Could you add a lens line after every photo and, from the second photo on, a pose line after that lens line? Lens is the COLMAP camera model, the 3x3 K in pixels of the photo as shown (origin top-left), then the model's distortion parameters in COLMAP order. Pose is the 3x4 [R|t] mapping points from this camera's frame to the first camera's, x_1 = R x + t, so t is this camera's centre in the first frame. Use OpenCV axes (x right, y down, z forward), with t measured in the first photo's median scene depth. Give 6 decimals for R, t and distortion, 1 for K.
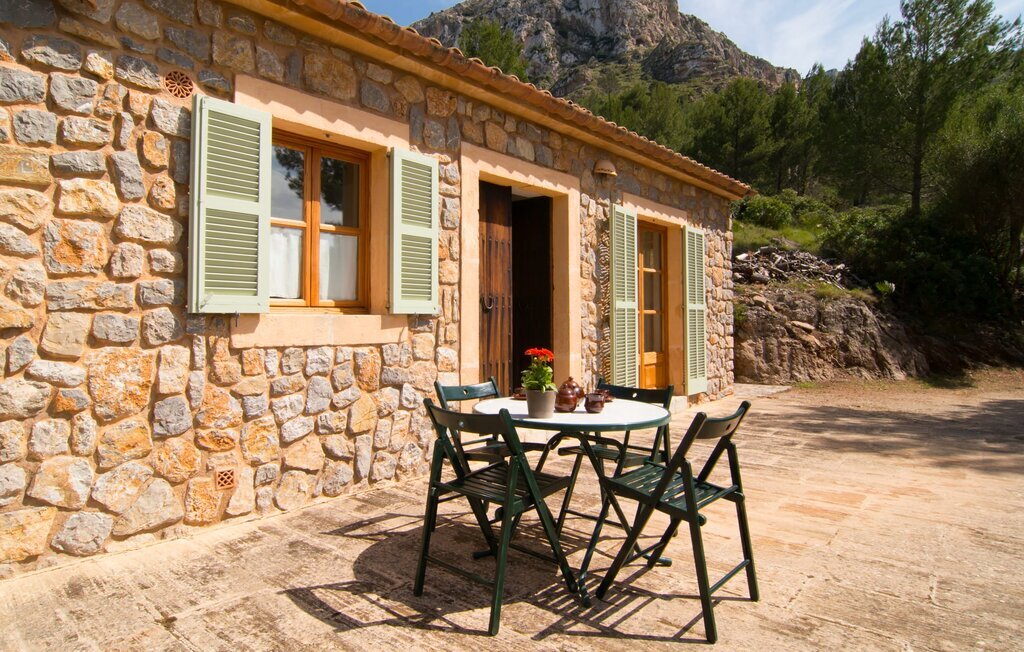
lens RADIAL K [[576.7, 0, 512.6], [0, 576.7, 301.6], [0, 0, 1]] dist [-0.031121, 0.000101]
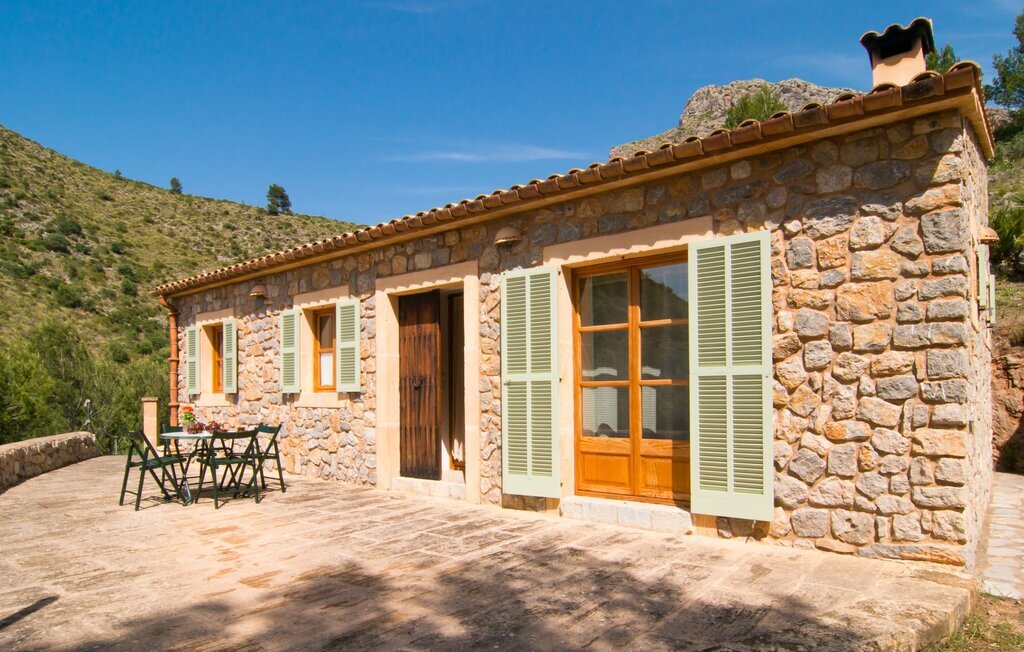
lens RADIAL K [[648.2, 0, 509.7], [0, 648.2, 388.5], [0, 0, 1]] dist [-0.021312, 0.001223]
pose [[0.034904, -0.011389, -0.999326, 1.924001], [0.036562, 0.999280, -0.010111, 0.051397], [0.998722, -0.036185, 0.035295, 1.492190]]
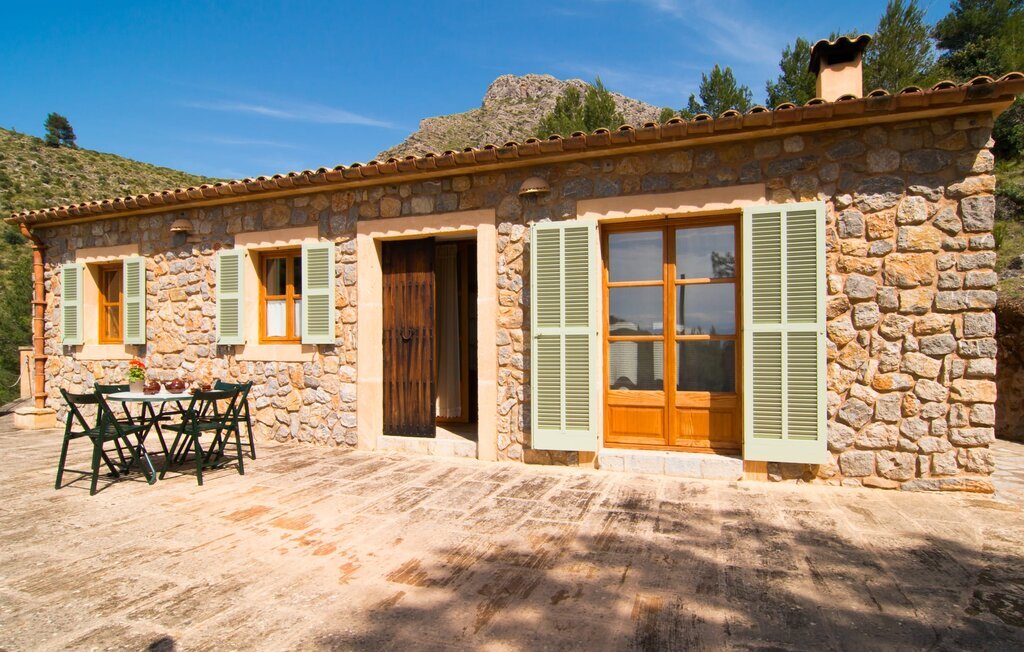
lens RADIAL K [[591.1, 0, 514.5], [0, 591.1, 347.4], [0, 0, 1]] dist [-0.014157, -0.001346]
pose [[0.357194, -0.002038, -0.934028, 1.631726], [0.028616, 0.999552, 0.008762, 0.033526], [0.933592, -0.029858, 0.357092, 0.965138]]
